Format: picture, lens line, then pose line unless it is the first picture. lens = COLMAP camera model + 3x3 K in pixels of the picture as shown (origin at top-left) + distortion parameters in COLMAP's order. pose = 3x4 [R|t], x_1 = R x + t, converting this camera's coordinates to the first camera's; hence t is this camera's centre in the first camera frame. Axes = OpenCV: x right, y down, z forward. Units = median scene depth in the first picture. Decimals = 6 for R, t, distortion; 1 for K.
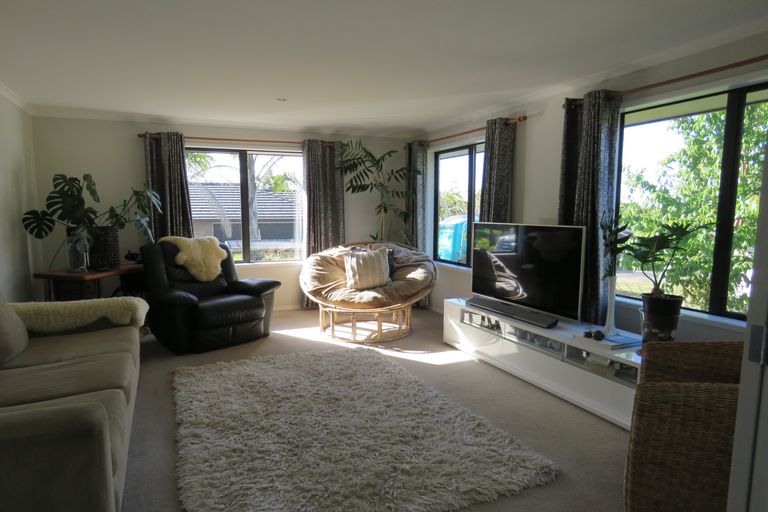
lens RADIAL K [[486.1, 0, 381.1], [0, 486.1, 261.7], [0, 0, 1]] dist [-0.001948, -0.000469]
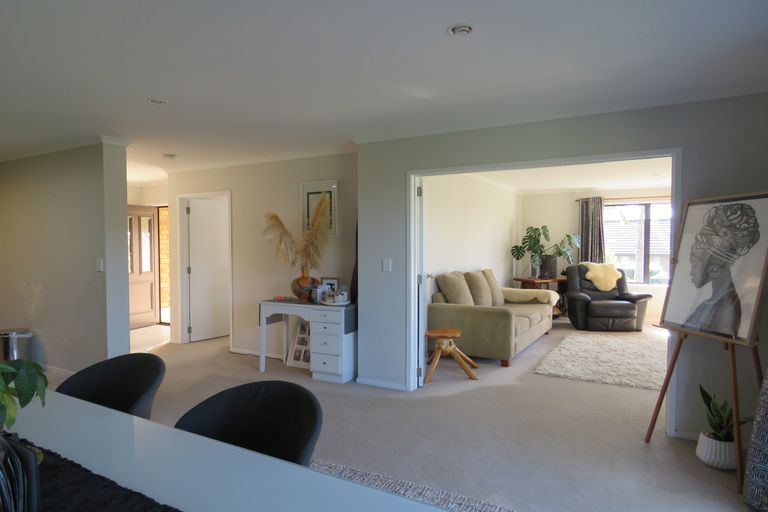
lens RADIAL K [[486.1, 0, 382.3], [0, 486.1, 256.7], [0, 0, 1]] dist [-0.001948, -0.000469]
pose [[0.588042, 0.023375, -0.808493, 0.508148], [-0.089993, 0.995267, -0.036679, 0.054076], [0.803809, 0.094328, 0.587362, -0.534707]]
